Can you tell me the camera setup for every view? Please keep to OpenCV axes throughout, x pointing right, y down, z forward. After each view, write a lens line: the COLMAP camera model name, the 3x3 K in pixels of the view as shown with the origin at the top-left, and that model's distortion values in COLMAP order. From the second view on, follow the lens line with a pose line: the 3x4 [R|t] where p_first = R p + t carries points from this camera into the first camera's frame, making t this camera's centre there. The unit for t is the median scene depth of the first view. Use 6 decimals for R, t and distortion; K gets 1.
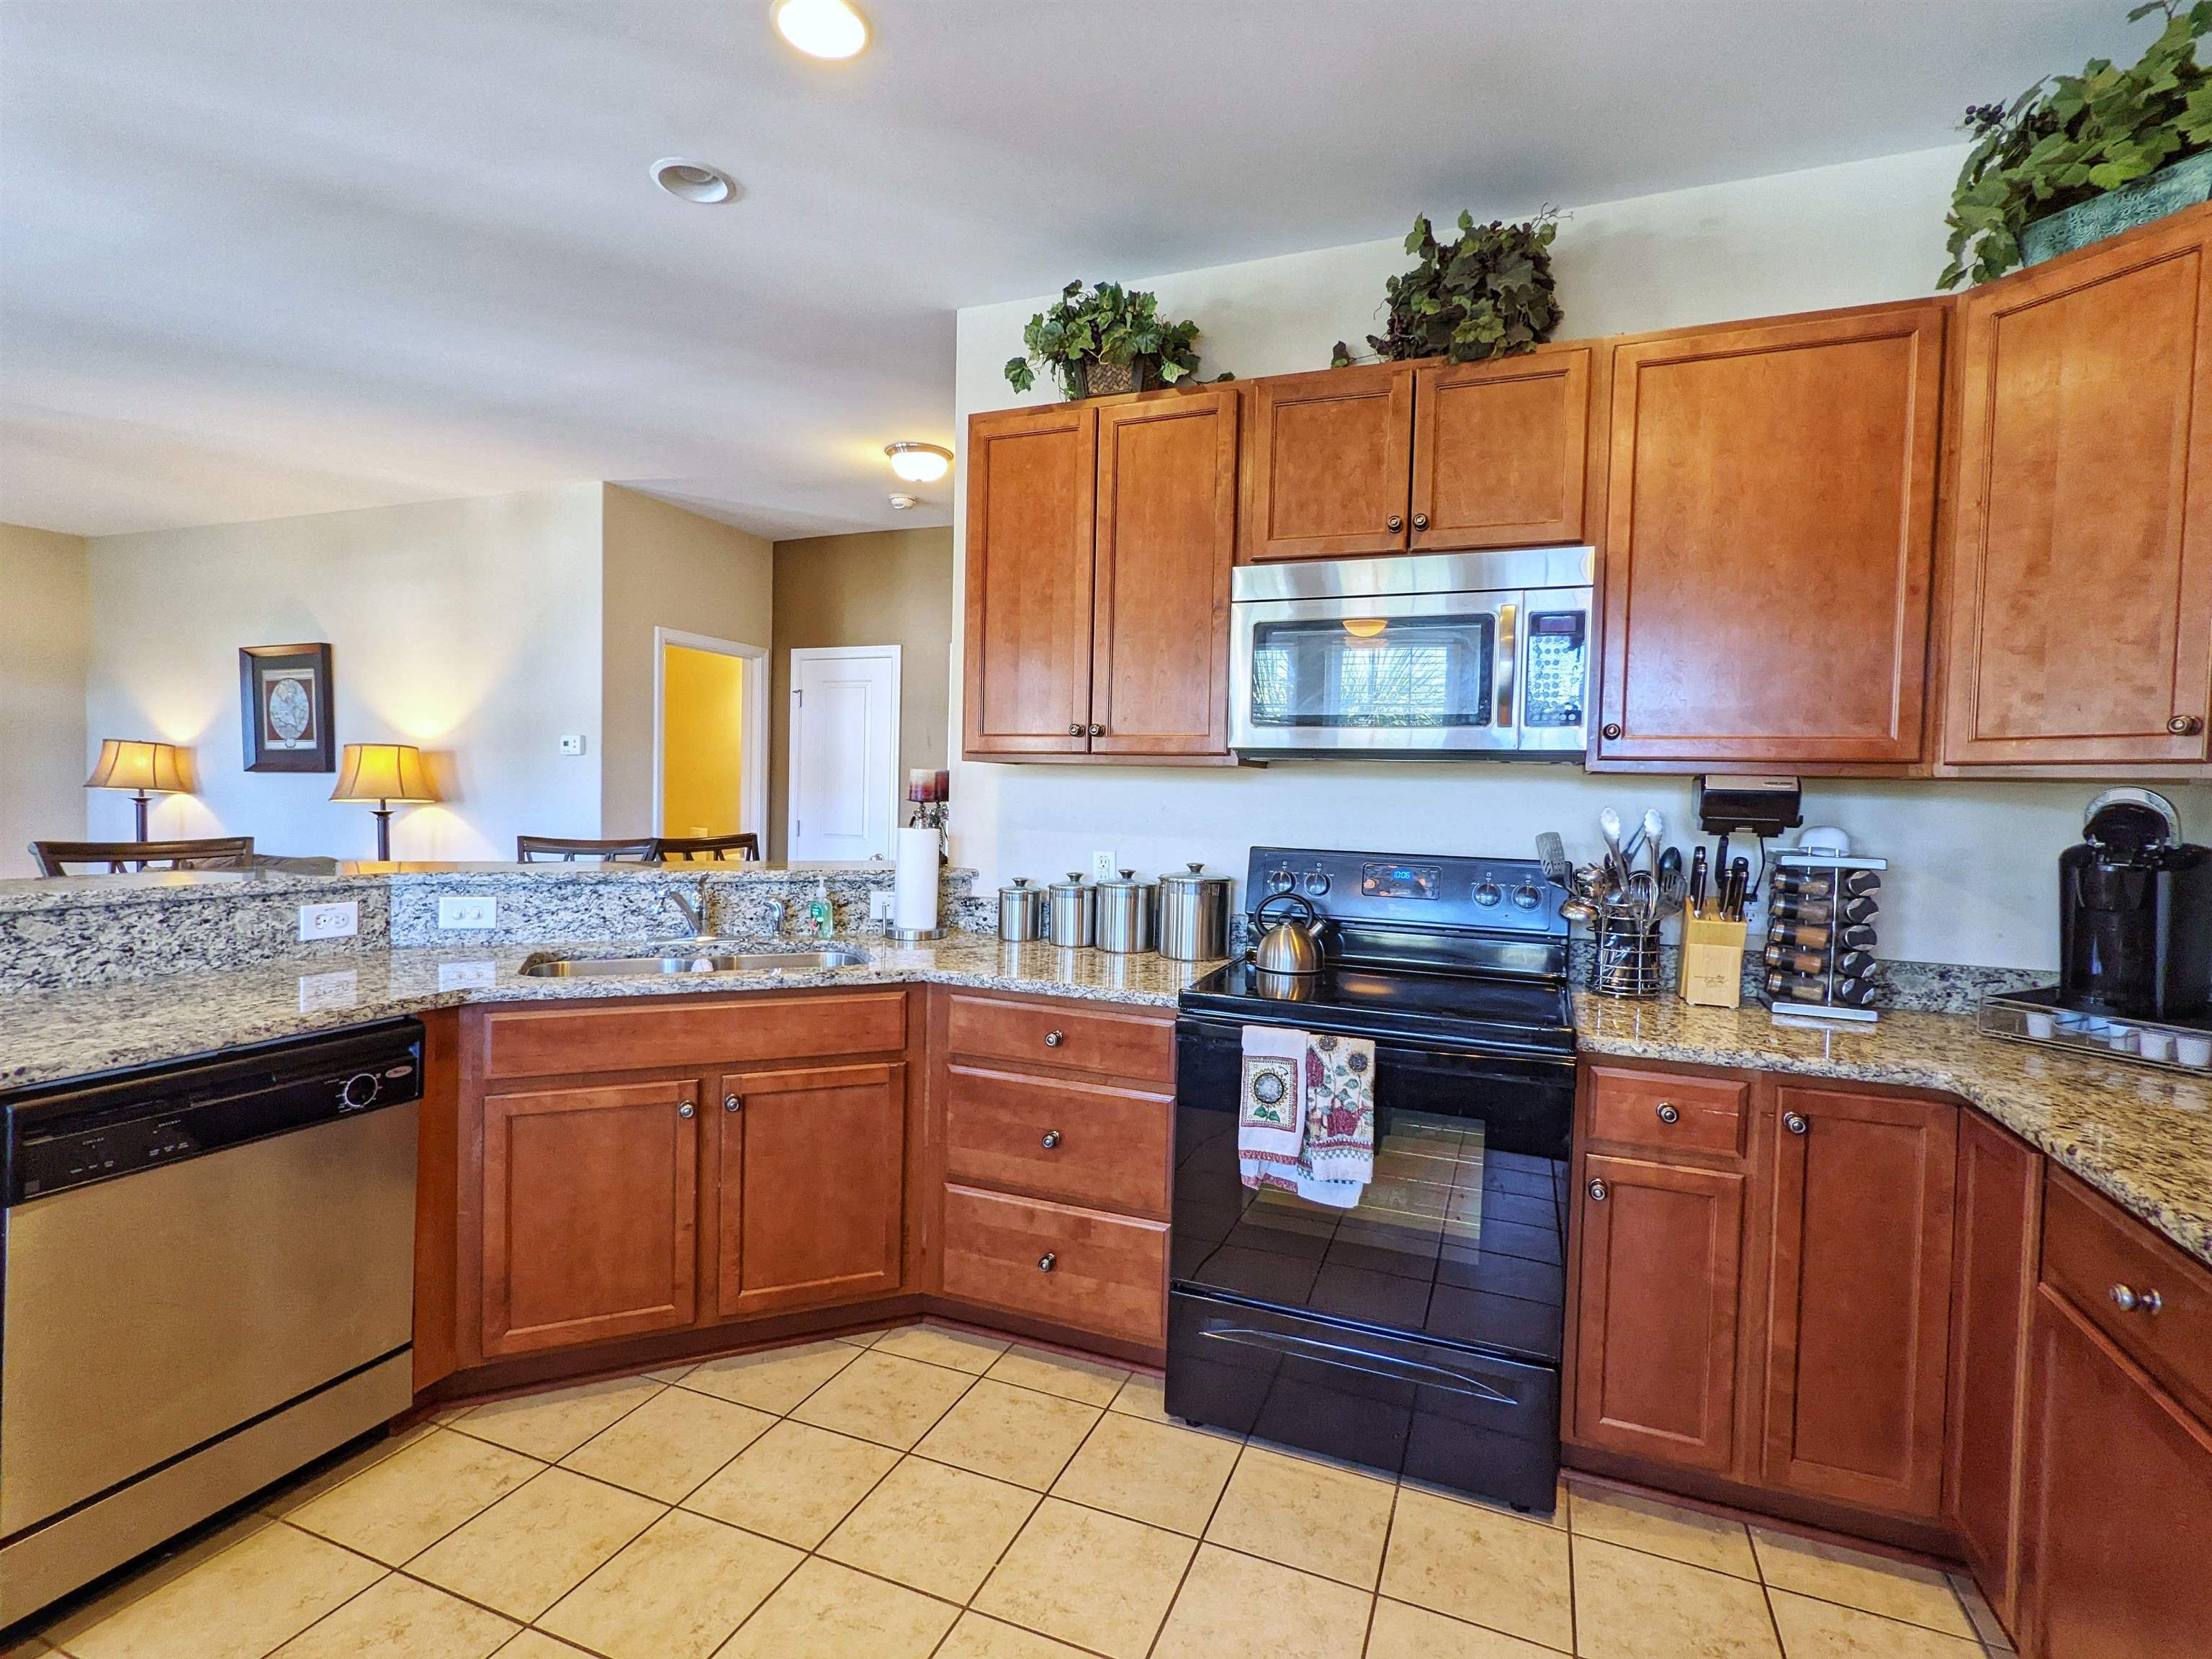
lens RADIAL K [[1069.1, 0, 1108.7], [0, 1069.1, 834.5], [0, 0, 1]] dist [0.000949, 0.000767]
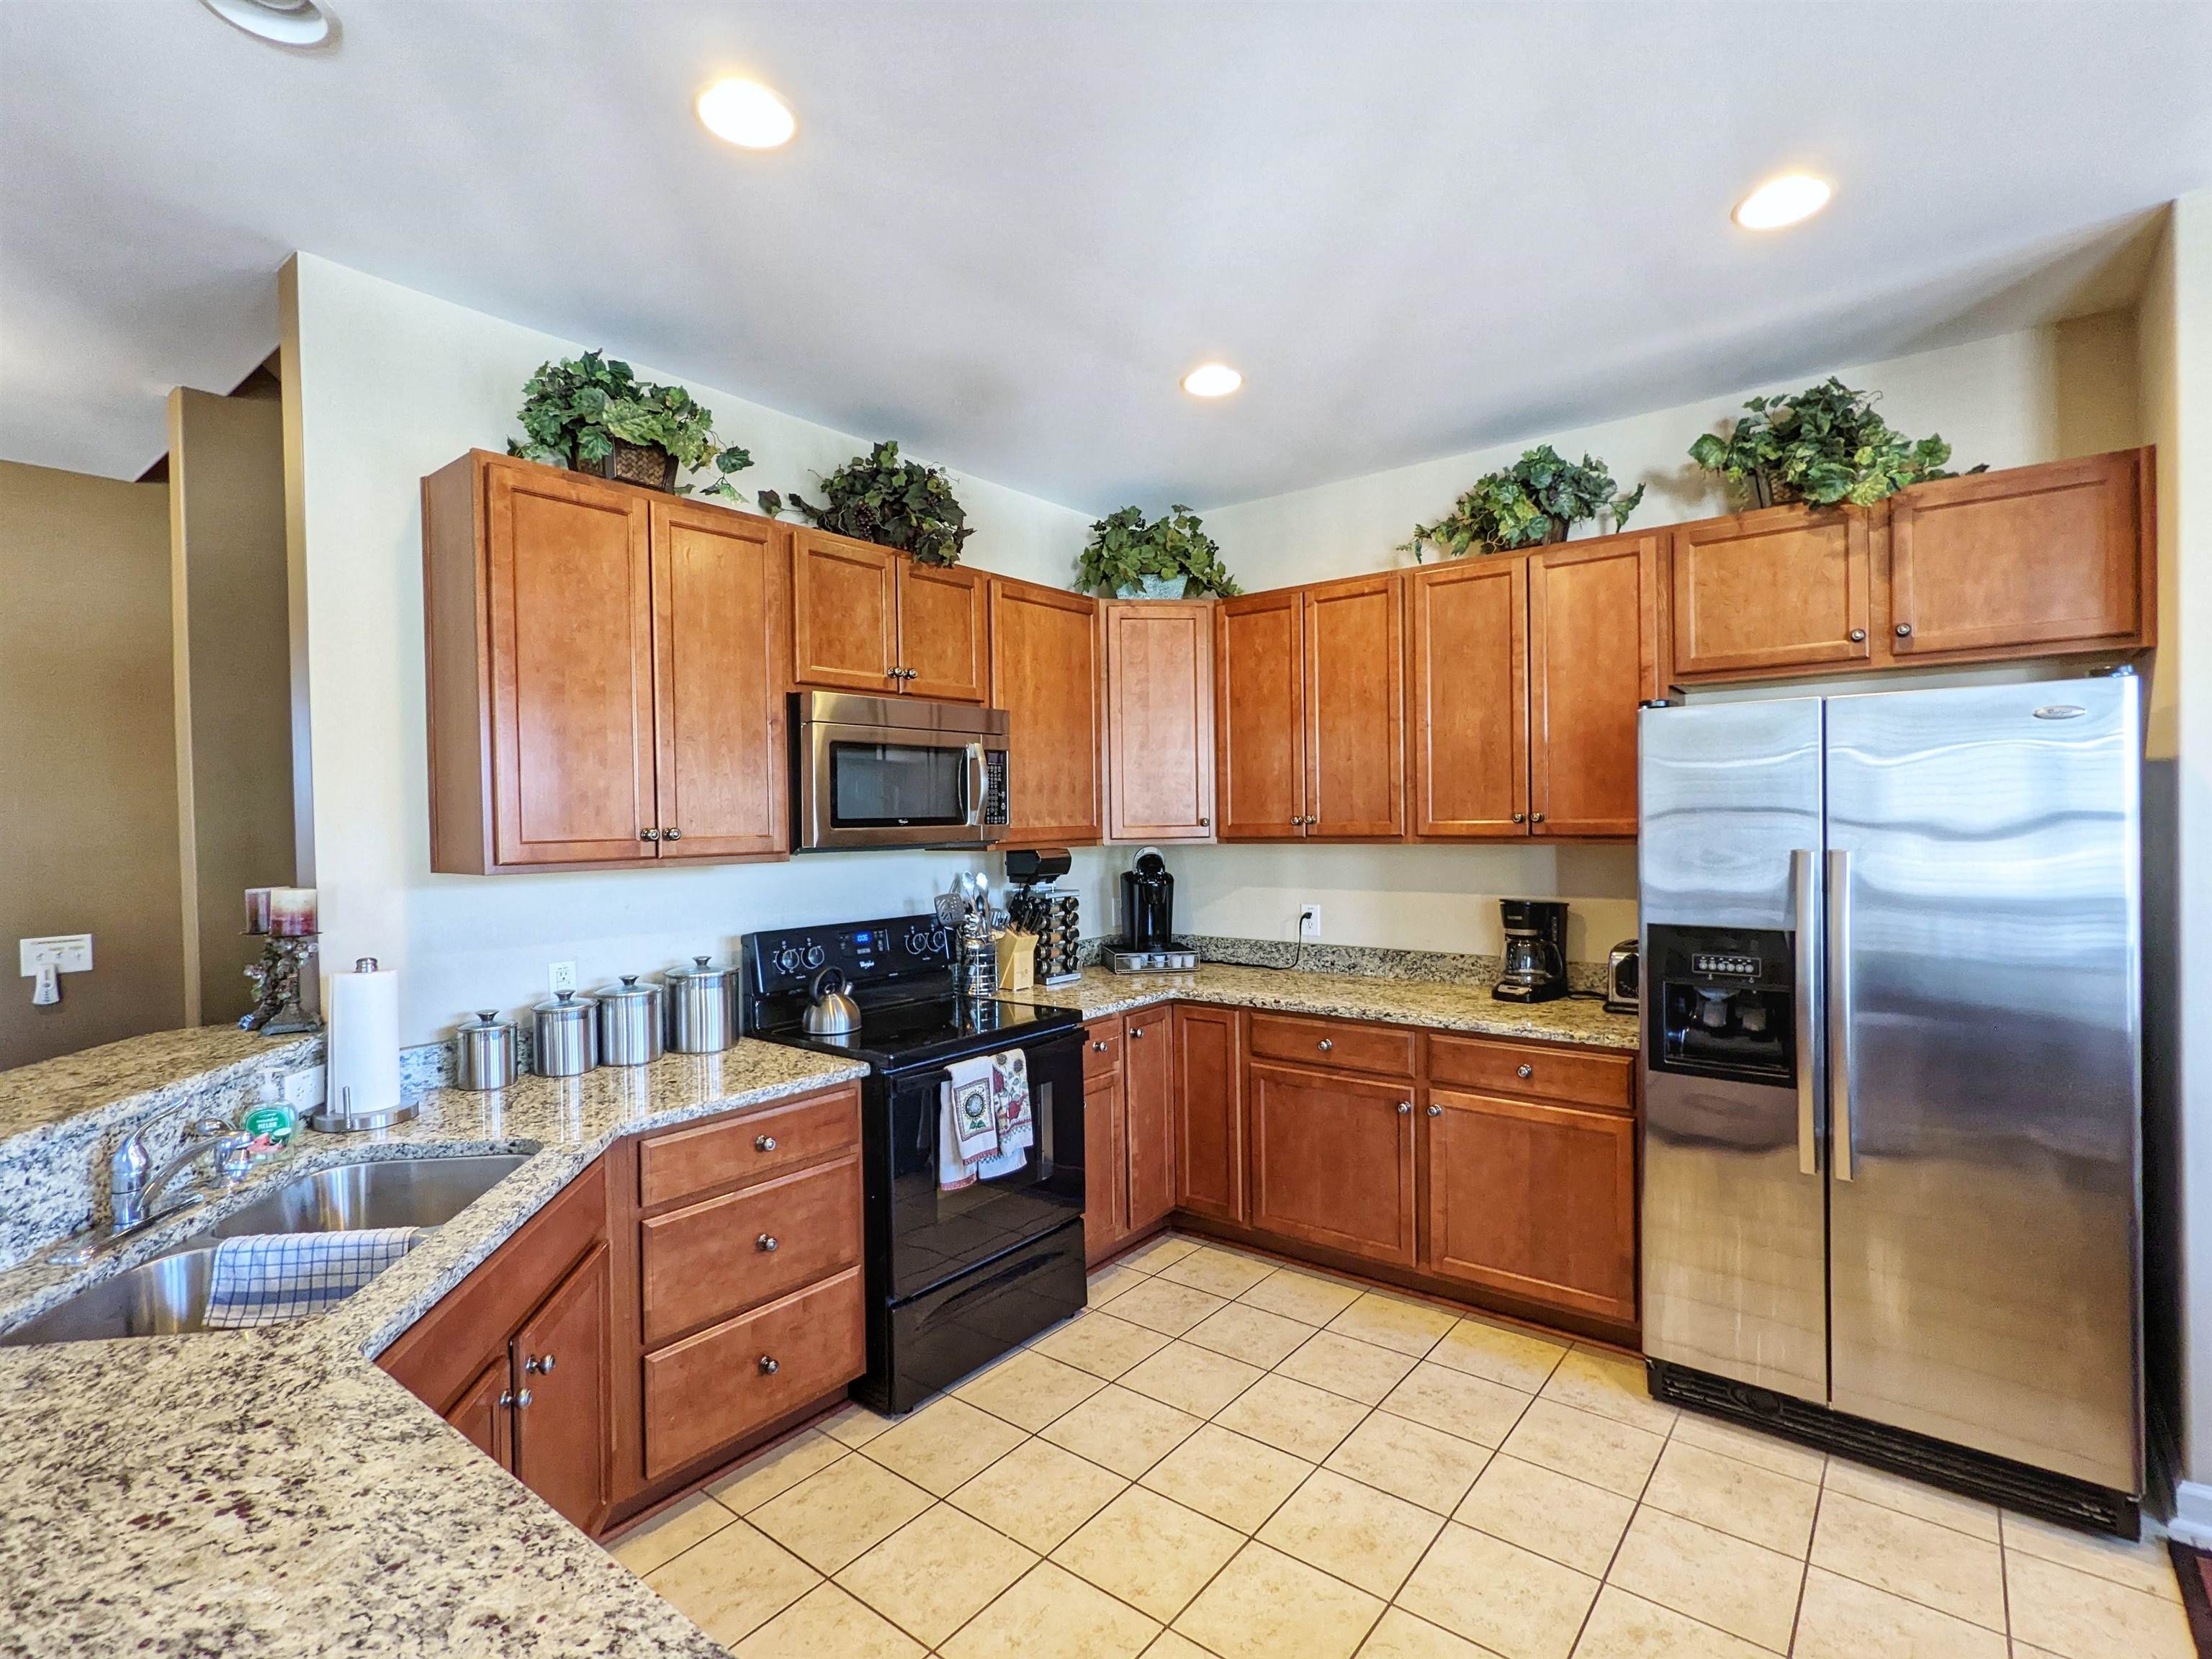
lens RADIAL K [[1069.1, 0, 1107.5], [0, 1069.1, 836.9], [0, 0, 1]] dist [0.000949, 0.000767]
pose [[0.277000, -0.049577, 0.959590, -0.927246], [0.061273, 0.997547, 0.033851, -0.115291], [-0.958914, 0.049420, 0.279358, 0.389540]]
